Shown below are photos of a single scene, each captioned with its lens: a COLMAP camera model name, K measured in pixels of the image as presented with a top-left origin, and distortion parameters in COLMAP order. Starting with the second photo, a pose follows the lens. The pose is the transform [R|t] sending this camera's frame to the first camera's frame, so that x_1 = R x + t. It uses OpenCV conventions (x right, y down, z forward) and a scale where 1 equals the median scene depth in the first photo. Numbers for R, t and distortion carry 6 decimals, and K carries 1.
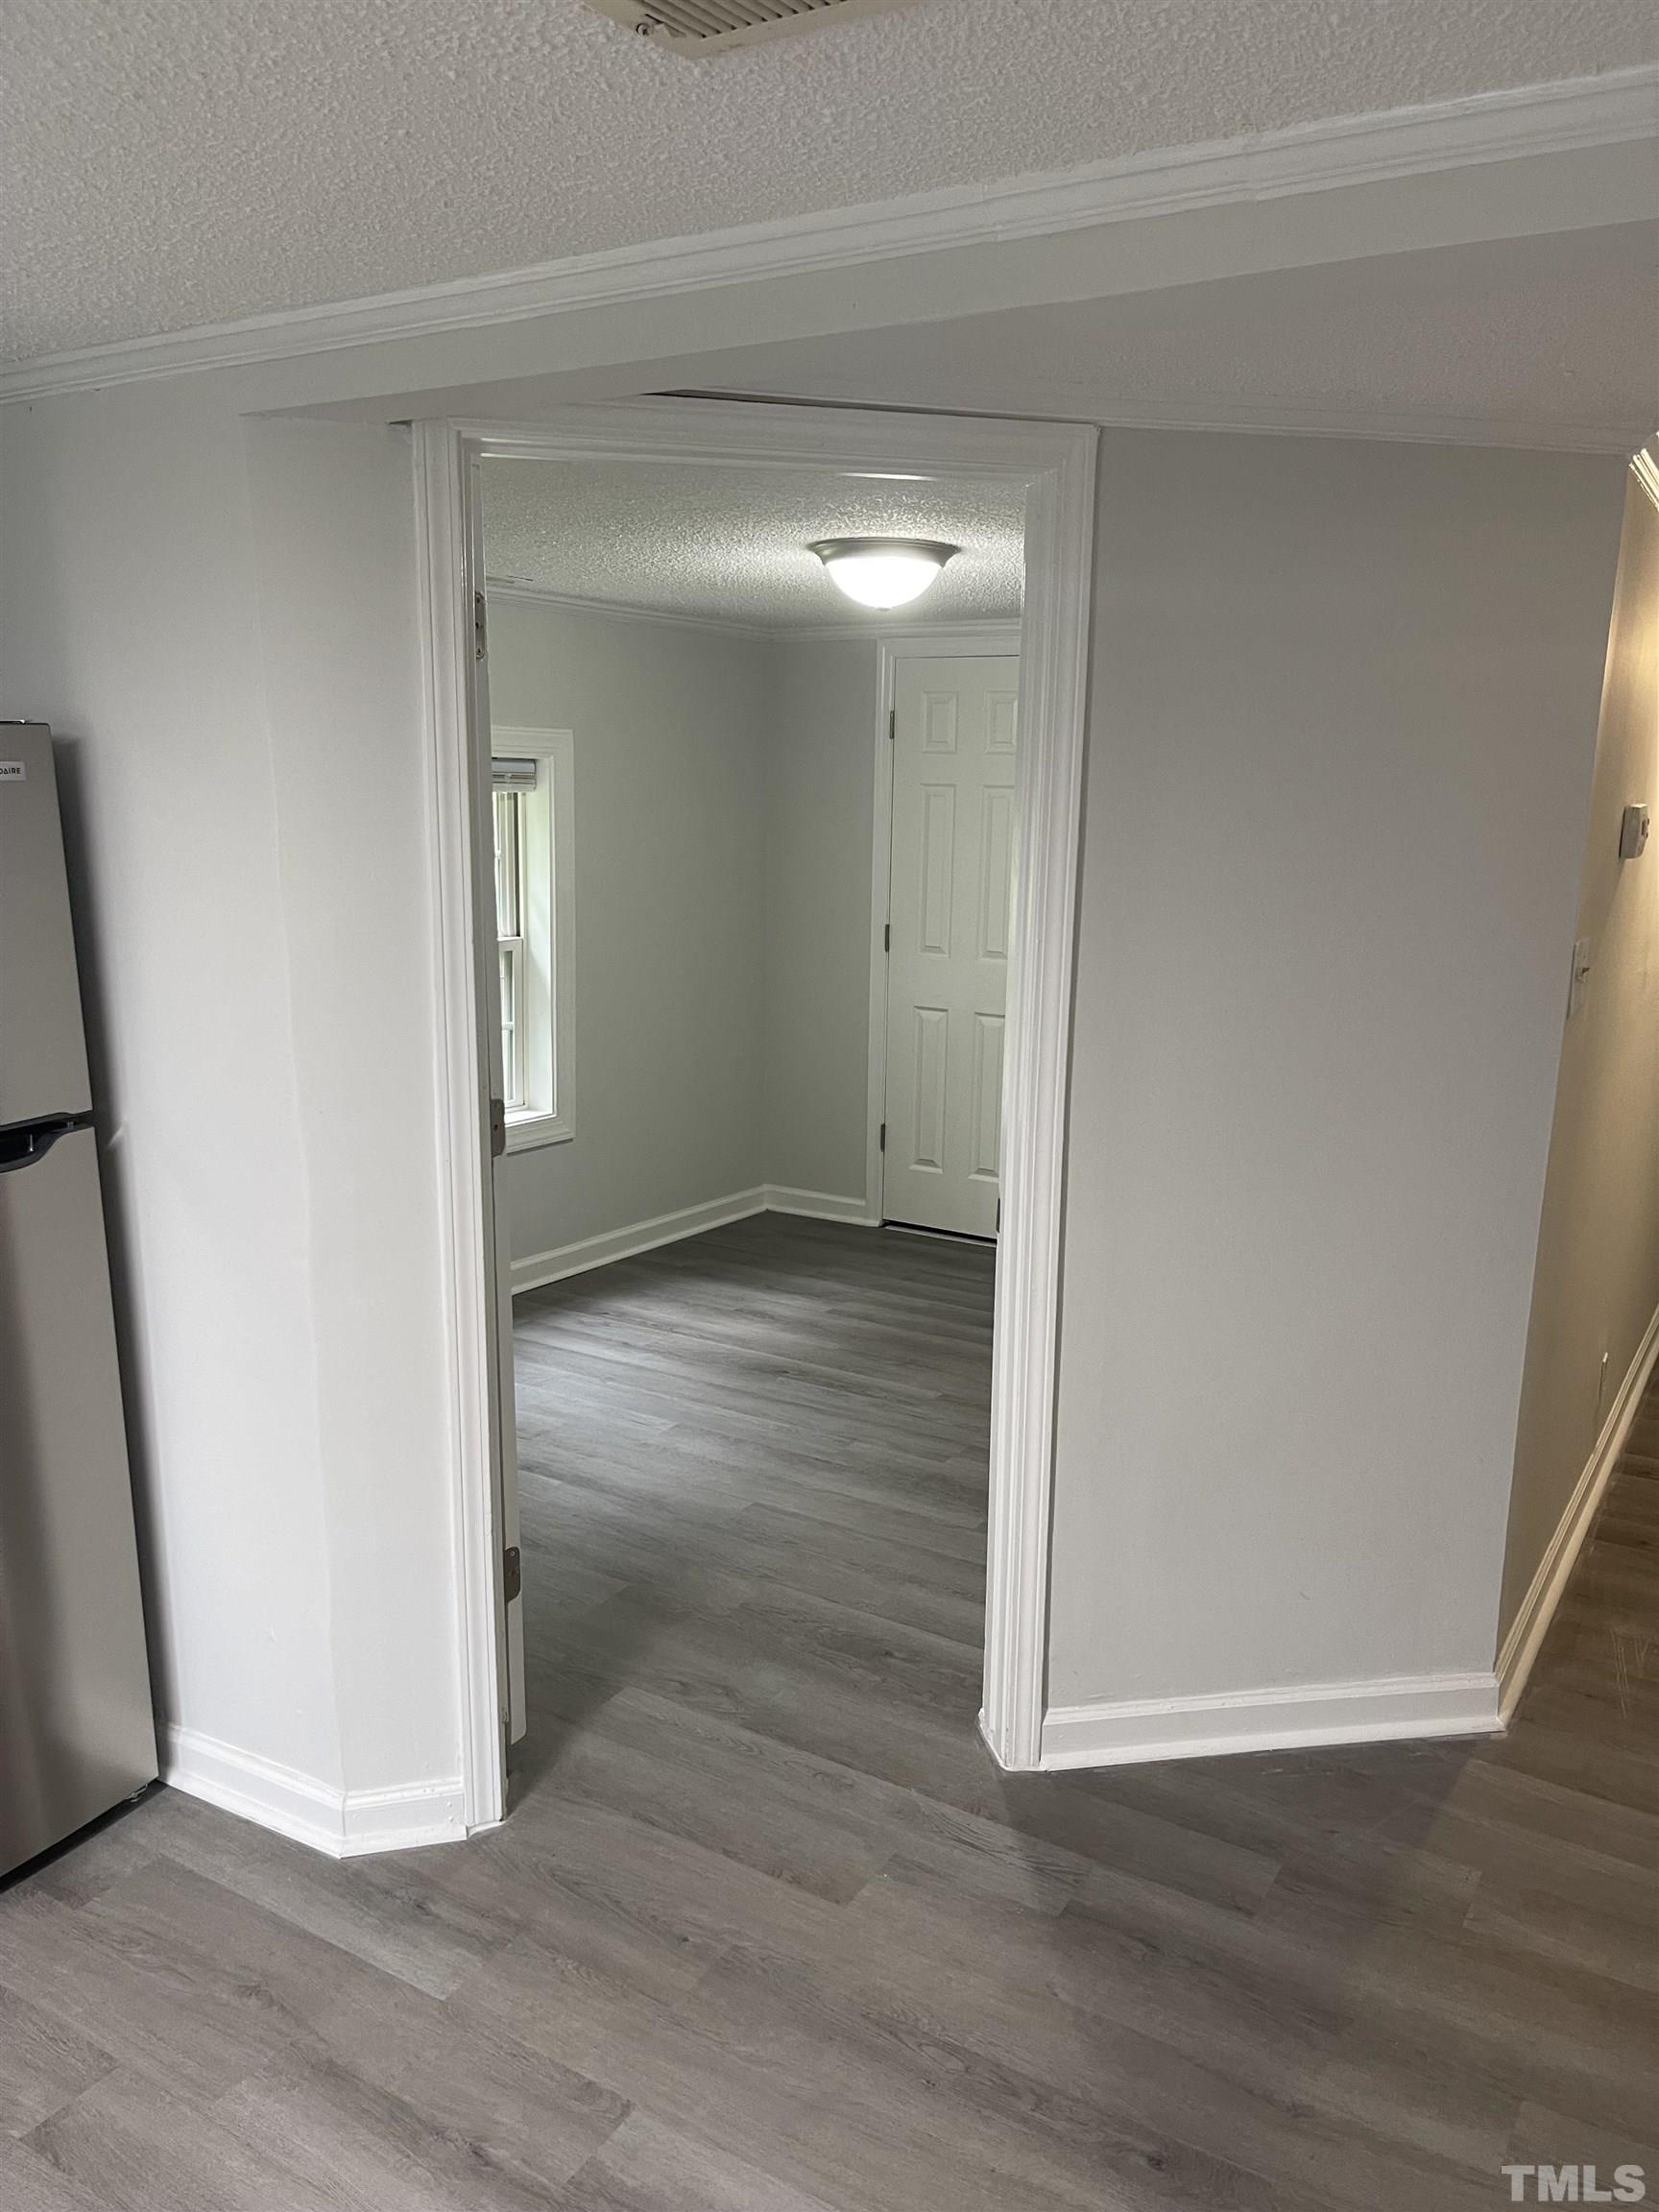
lens RADIAL K [[1682.9, 0, 837.2], [0, 1682.9, 1114.3], [0, 0, 1]] dist [0.084136, -0.109021]
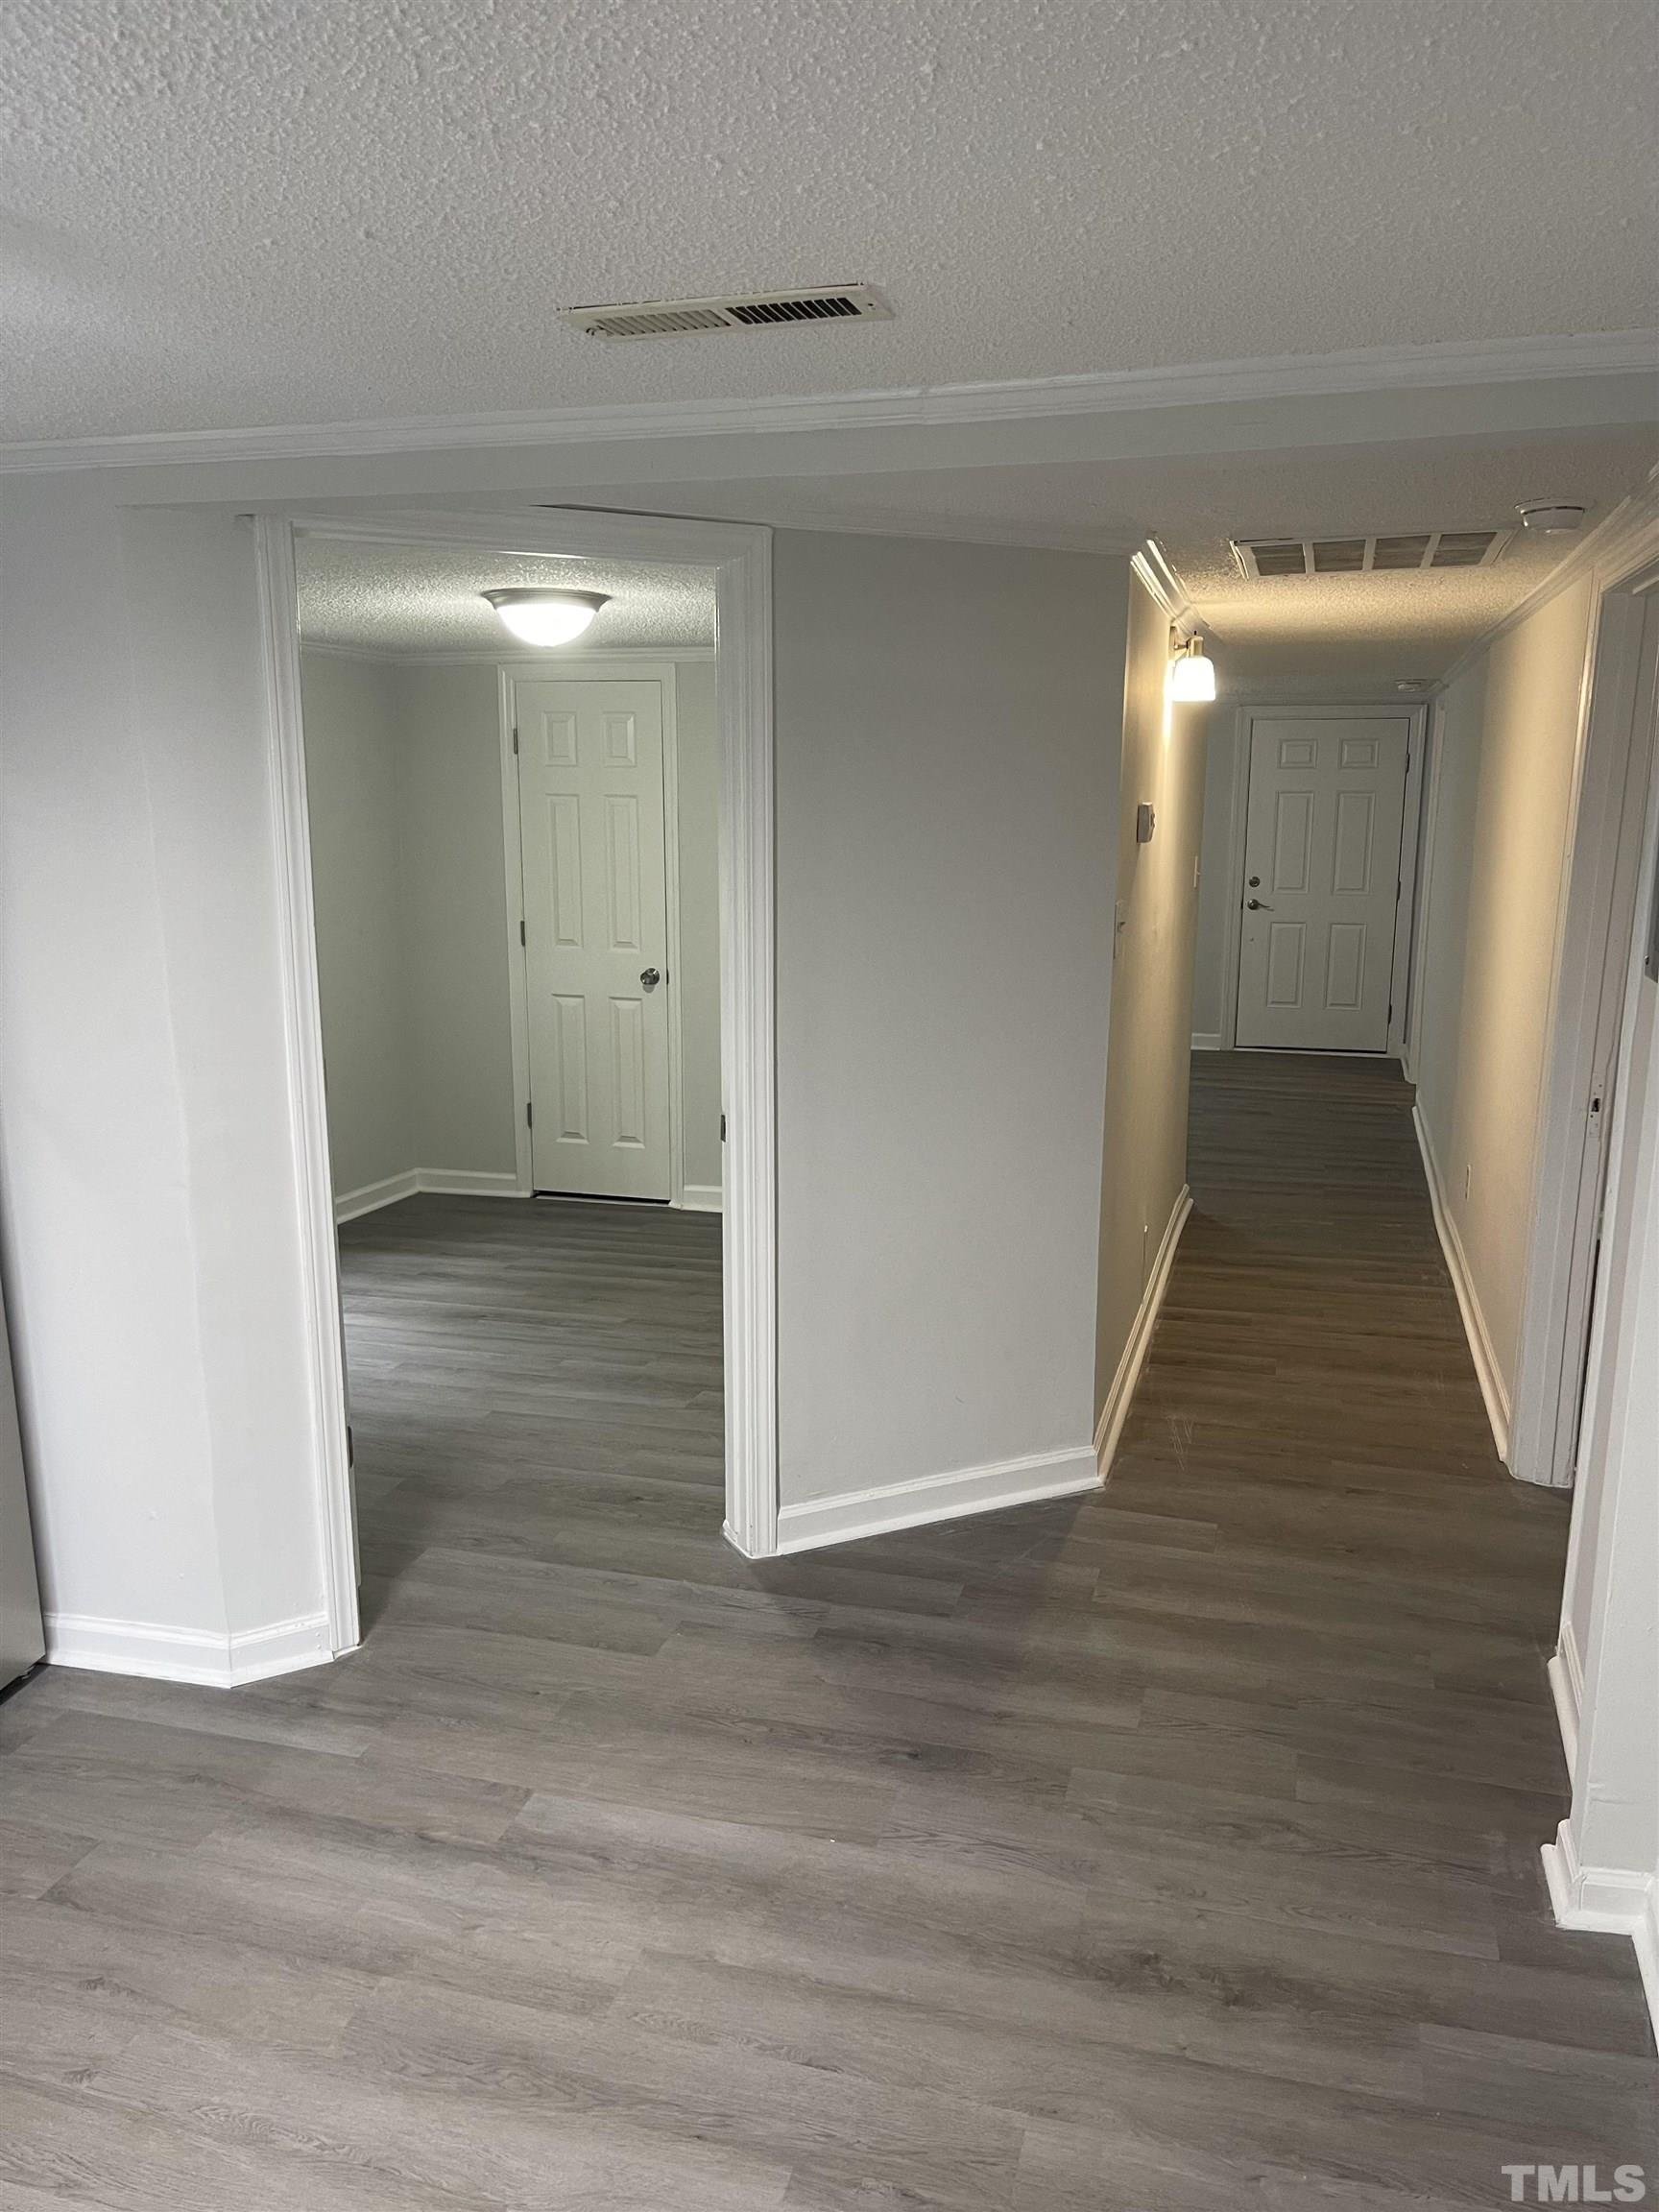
lens RADIAL K [[1648.0, 0, 829.5], [0, 1648.0, 1106.0], [0, 0, 1]] dist [0.056654, -0.087675]
pose [[0.965429, -0.064737, 0.252500, -0.140887], [0.066239, 0.997800, 0.002554, 0.045154], [-0.252110, 0.014260, 0.967594, -0.236714]]
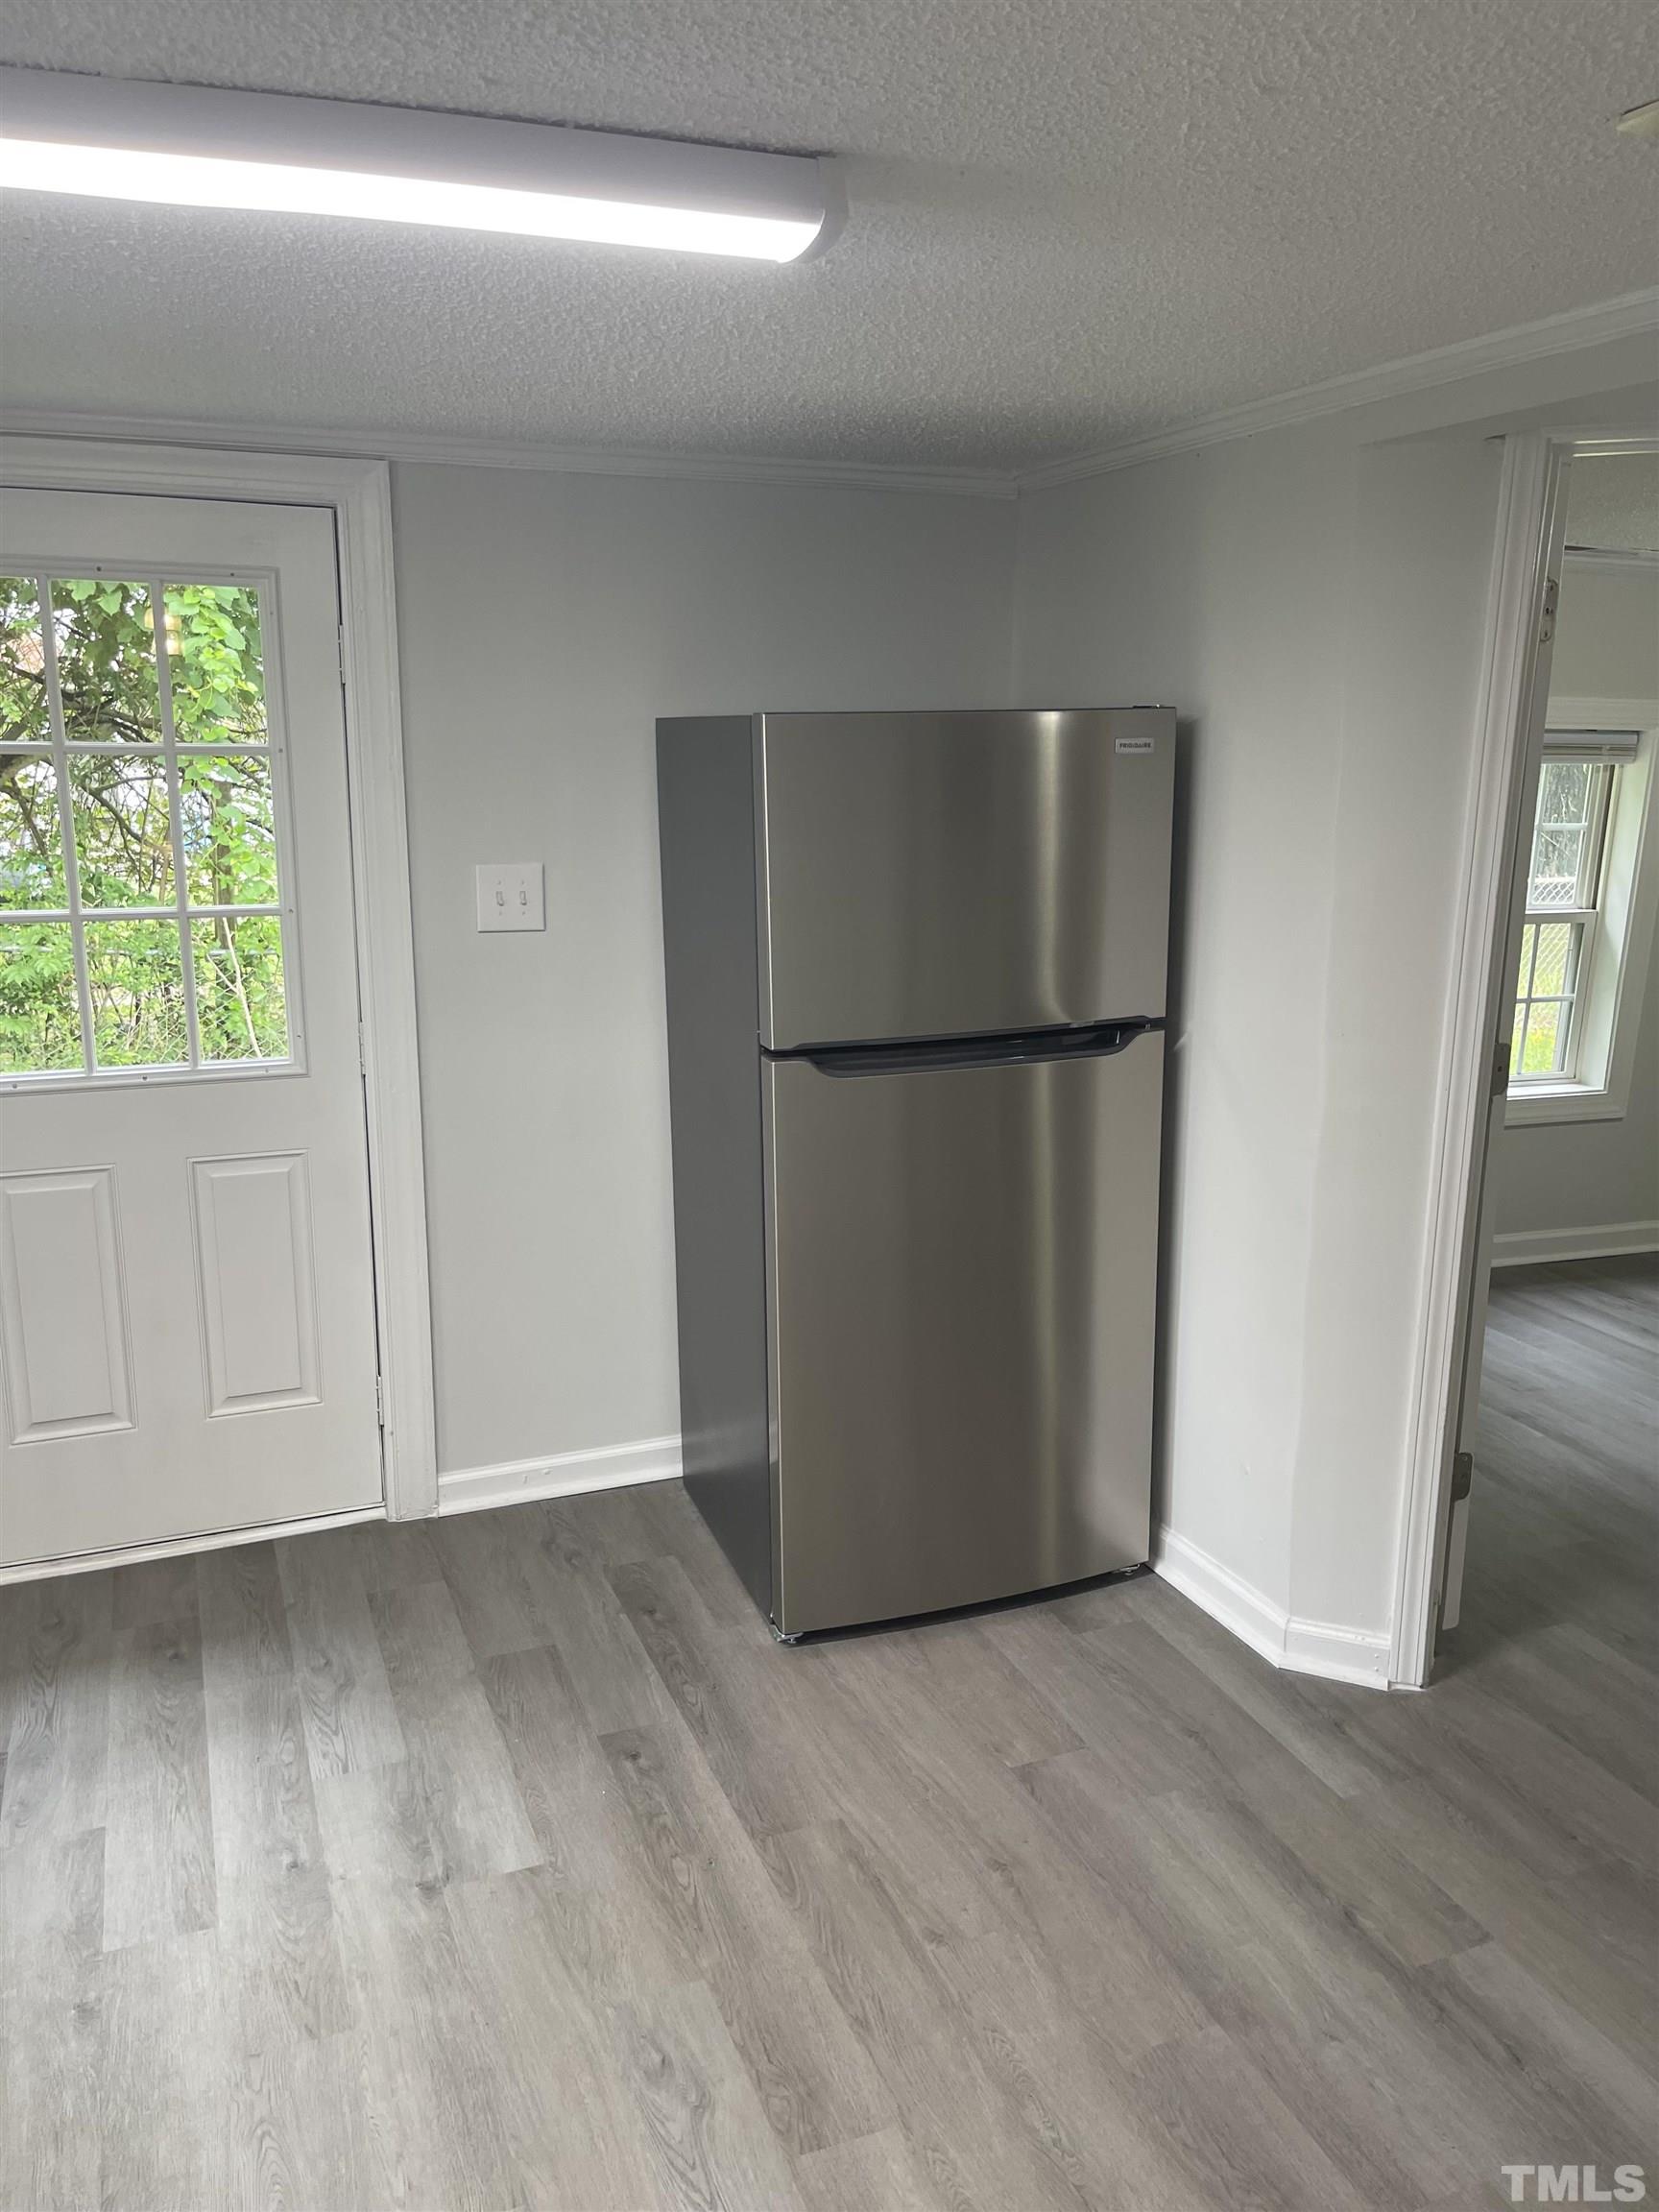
lens RADIAL K [[1648.0, 0, 829.5], [0, 1648.0, 1106.0], [0, 0, 1]] dist [0.056654, -0.087675]
pose [[0.803866, 0.130601, -0.580295, 0.069844], [-0.121727, 0.991070, 0.054425, 0.023731], [0.582221, 0.026887, 0.812586, -0.116488]]
